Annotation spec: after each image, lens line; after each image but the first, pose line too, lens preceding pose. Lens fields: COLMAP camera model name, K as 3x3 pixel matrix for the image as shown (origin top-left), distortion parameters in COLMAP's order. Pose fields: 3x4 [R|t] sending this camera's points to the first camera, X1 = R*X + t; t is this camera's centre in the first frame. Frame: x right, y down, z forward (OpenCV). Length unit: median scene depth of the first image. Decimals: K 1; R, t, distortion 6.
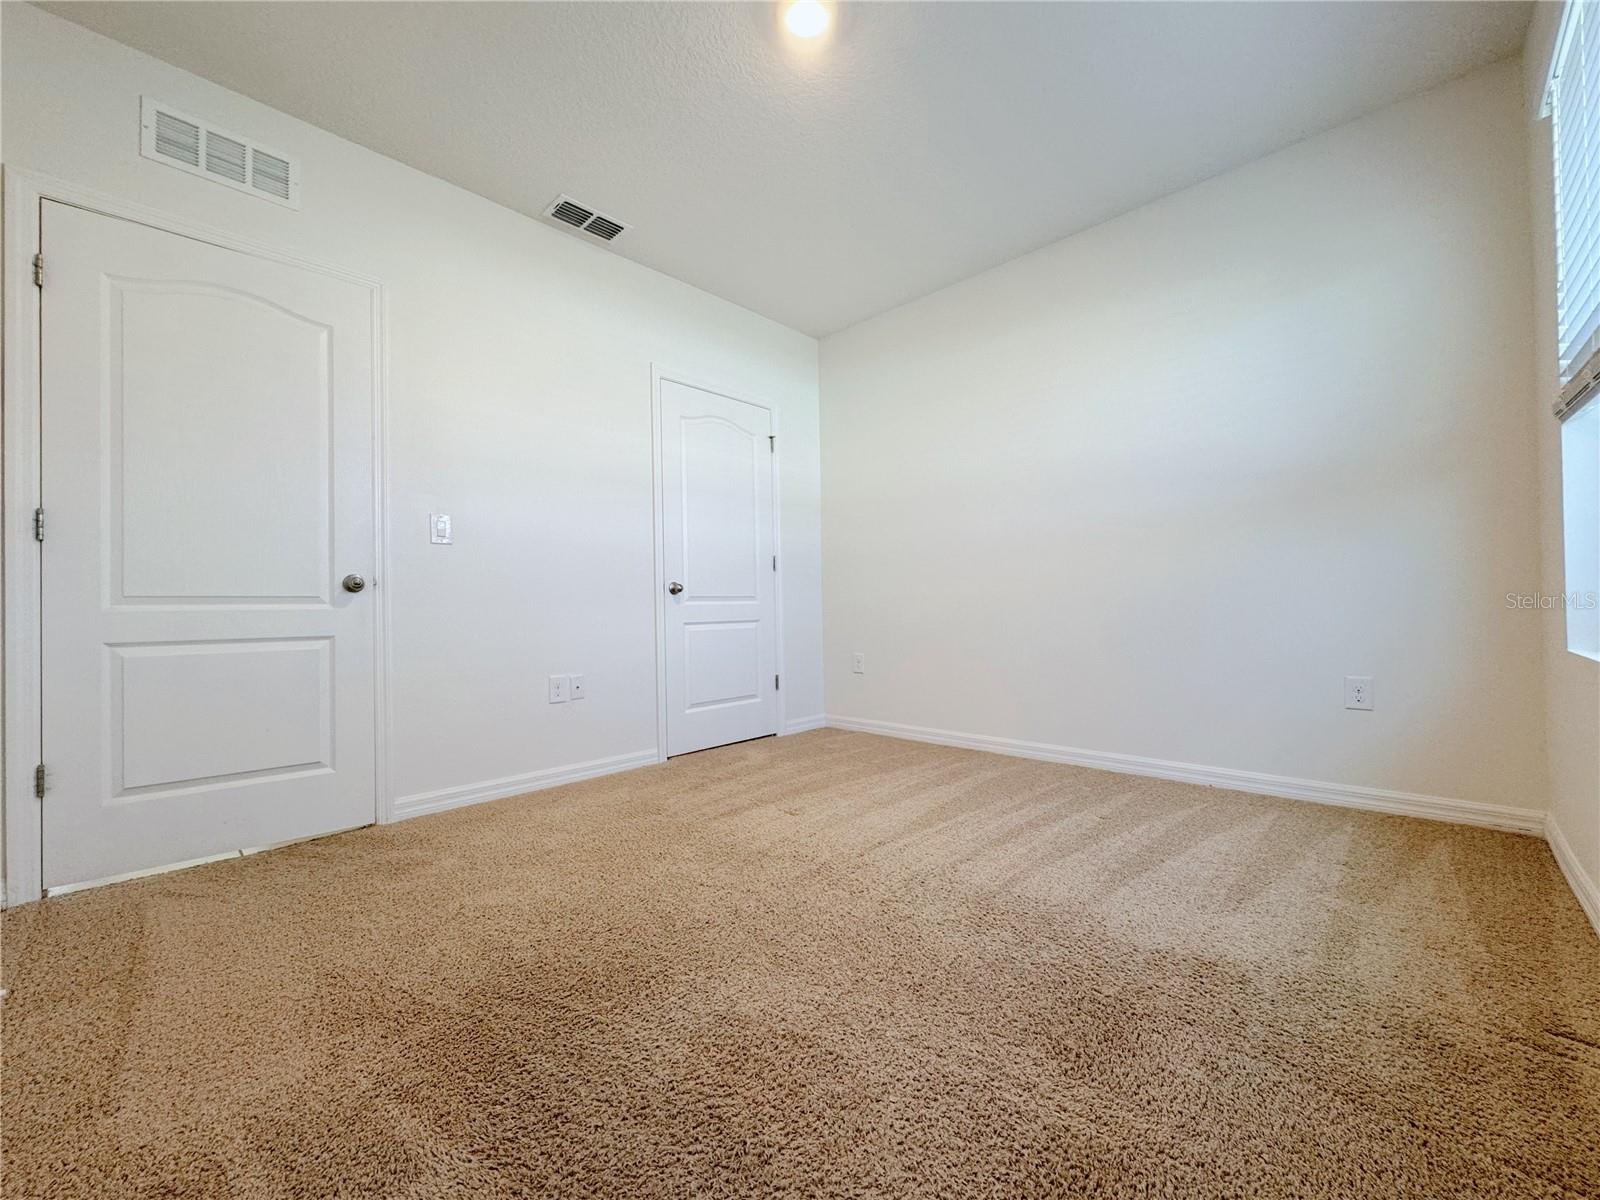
lens RADIAL K [[636.4, 0, 803.7], [0, 636.4, 594.2], [0, 0, 1]] dist [-0.006586, 0.001114]
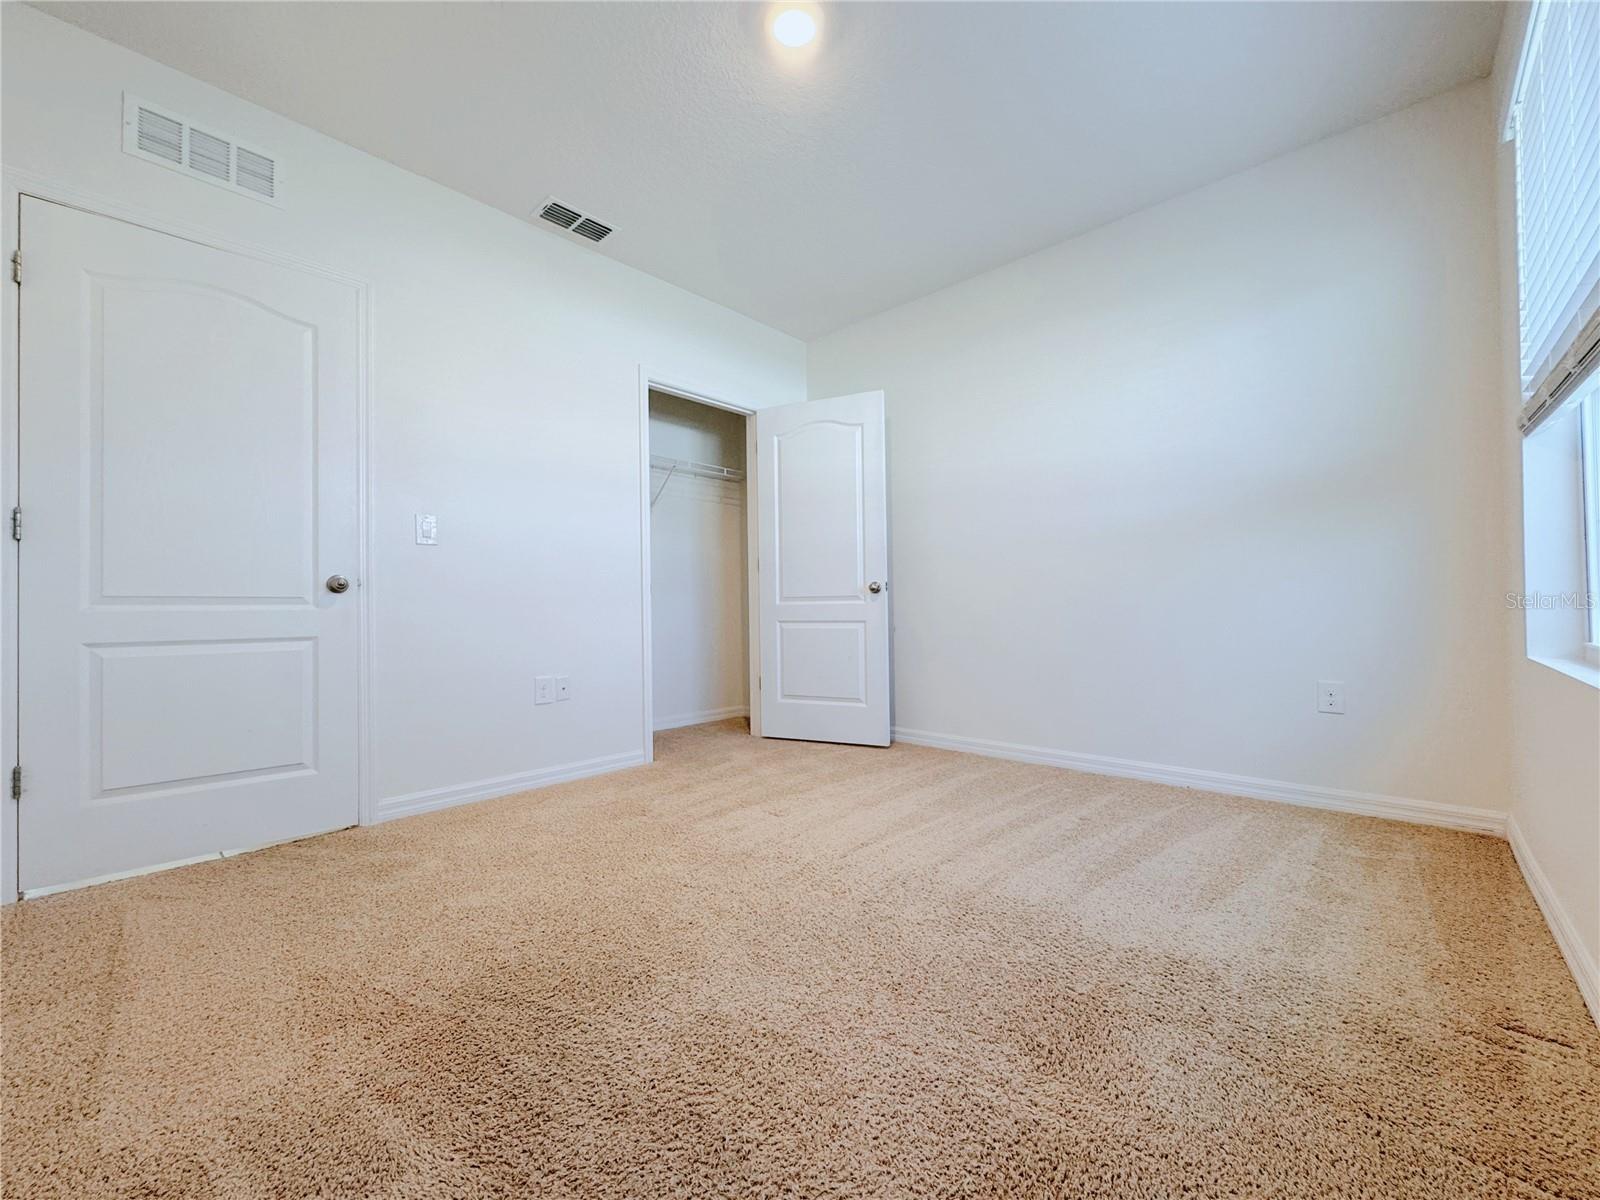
lens RADIAL K [[636.4, 0, 803.6], [0, 636.4, 595.0], [0, 0, 1]] dist [-0.006586, 0.001114]
pose [[0.999839, 0.005406, 0.017116, 0.007479], [-0.005427, 0.999985, 0.001156, -0.007254], [-0.017109, -0.001249, 0.999853, -0.012415]]
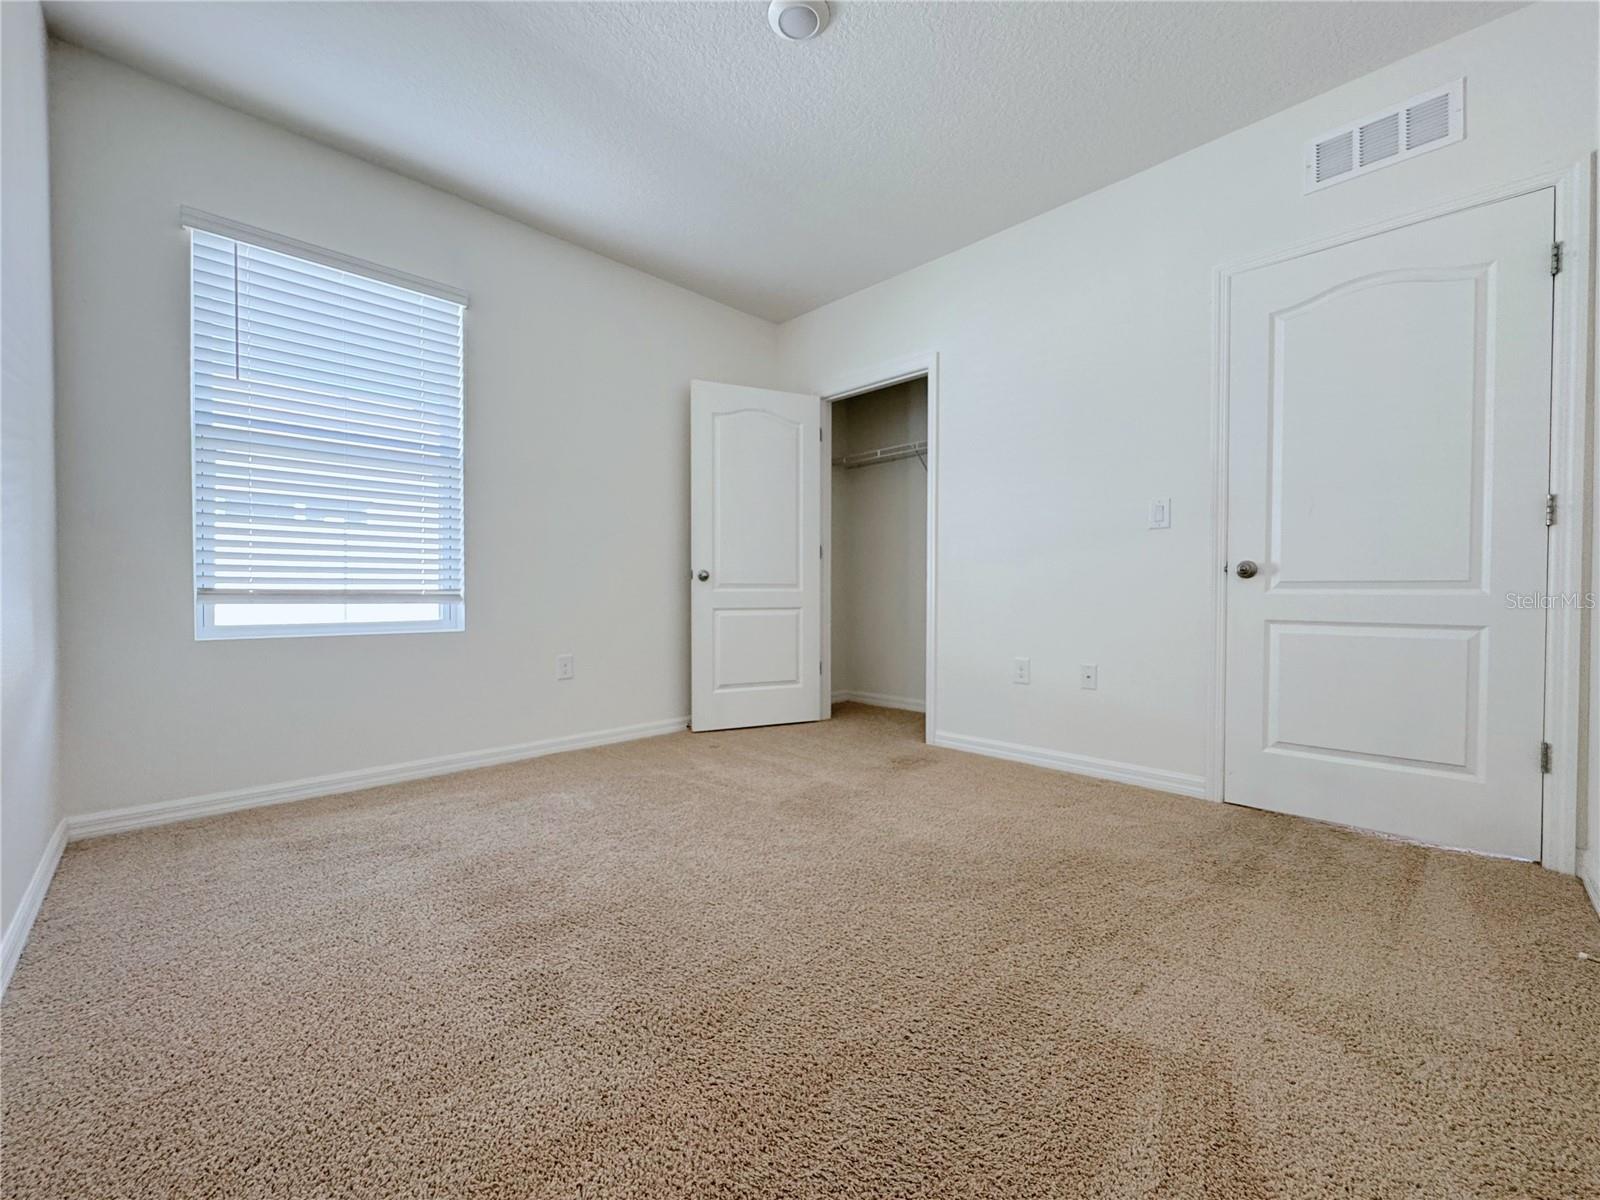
lens RADIAL K [[636.4, 0, 802.1], [0, 636.4, 607.1], [0, 0, 1]] dist [-0.006586, 0.001114]
pose [[-0.039276, 0.039930, -0.998430, 1.141838], [0.013935, 0.999126, 0.039409, -0.005720], [0.999131, -0.012365, -0.039798, 1.171546]]
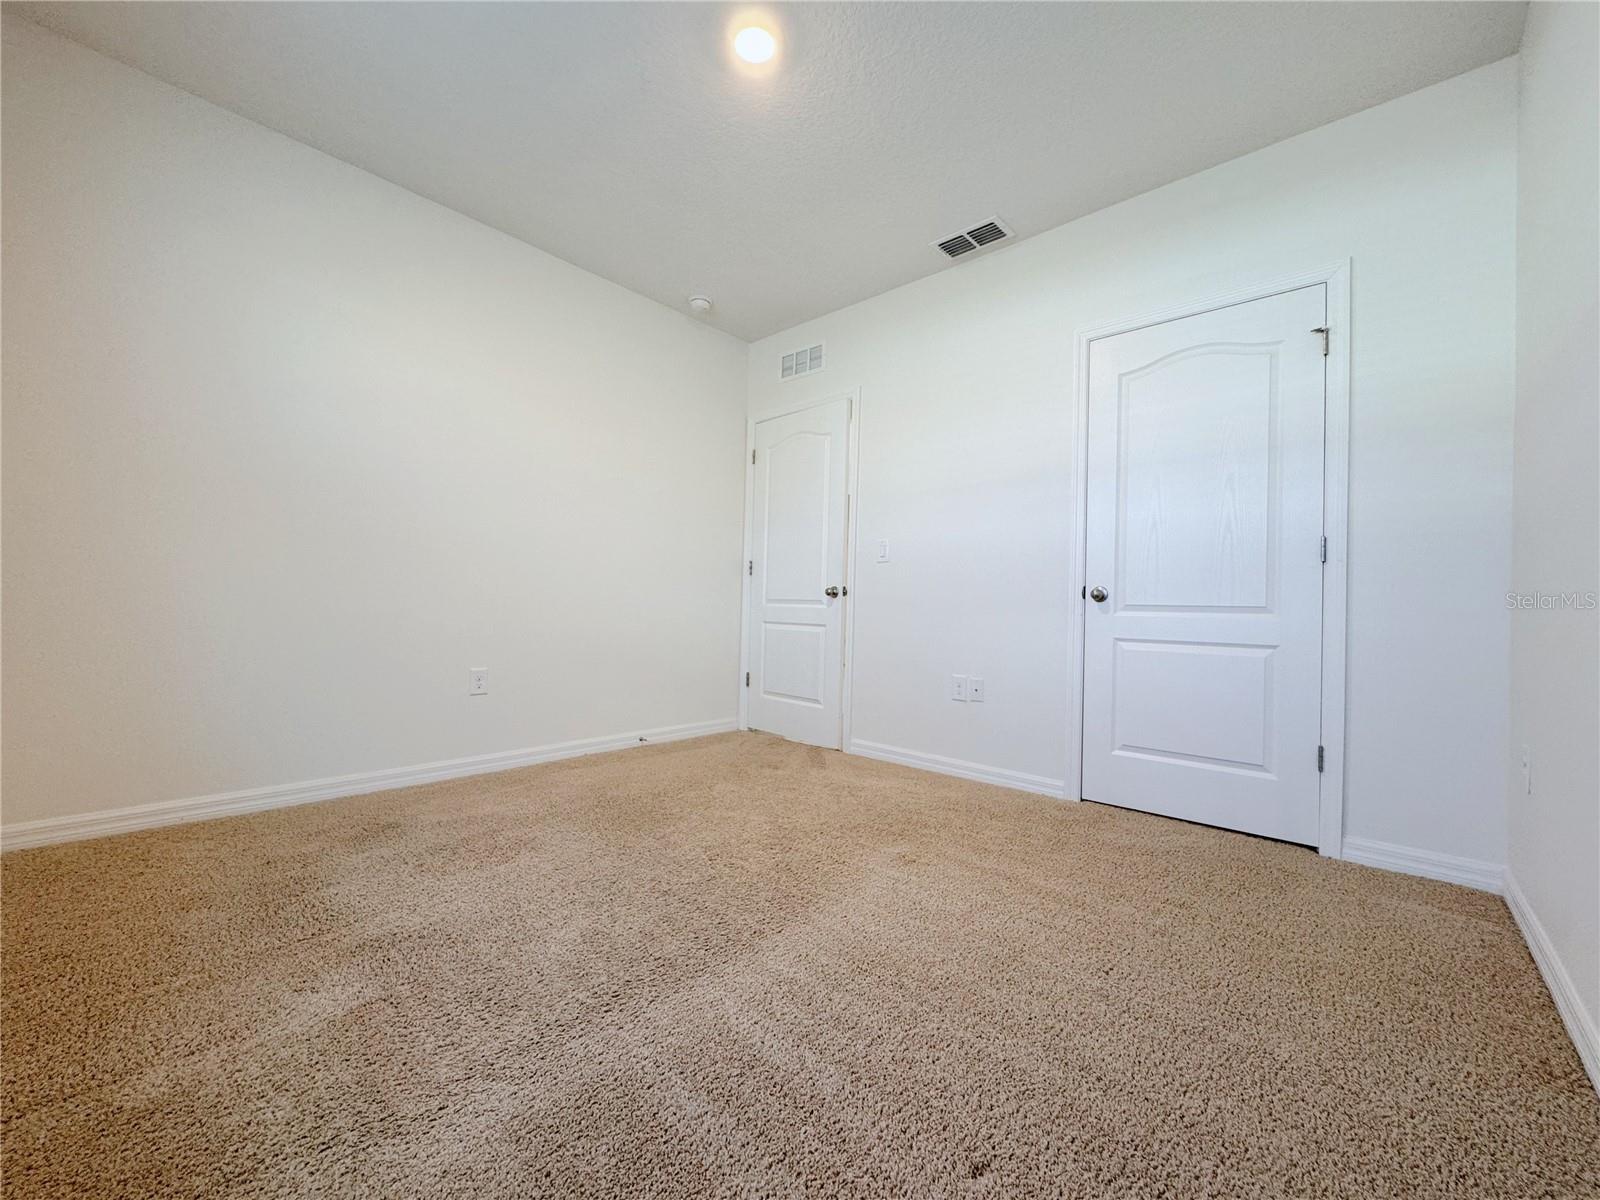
lens RADIAL K [[636.4, 0, 808.7], [0, 636.4, 598.9], [0, 0, 1]] dist [-0.006586, 0.001114]
pose [[0.033195, 0.002287, -0.999446, 1.274294], [-0.009689, 0.999951, 0.001966, -0.003683], [0.999402, 0.009618, 0.033216, 1.307232]]
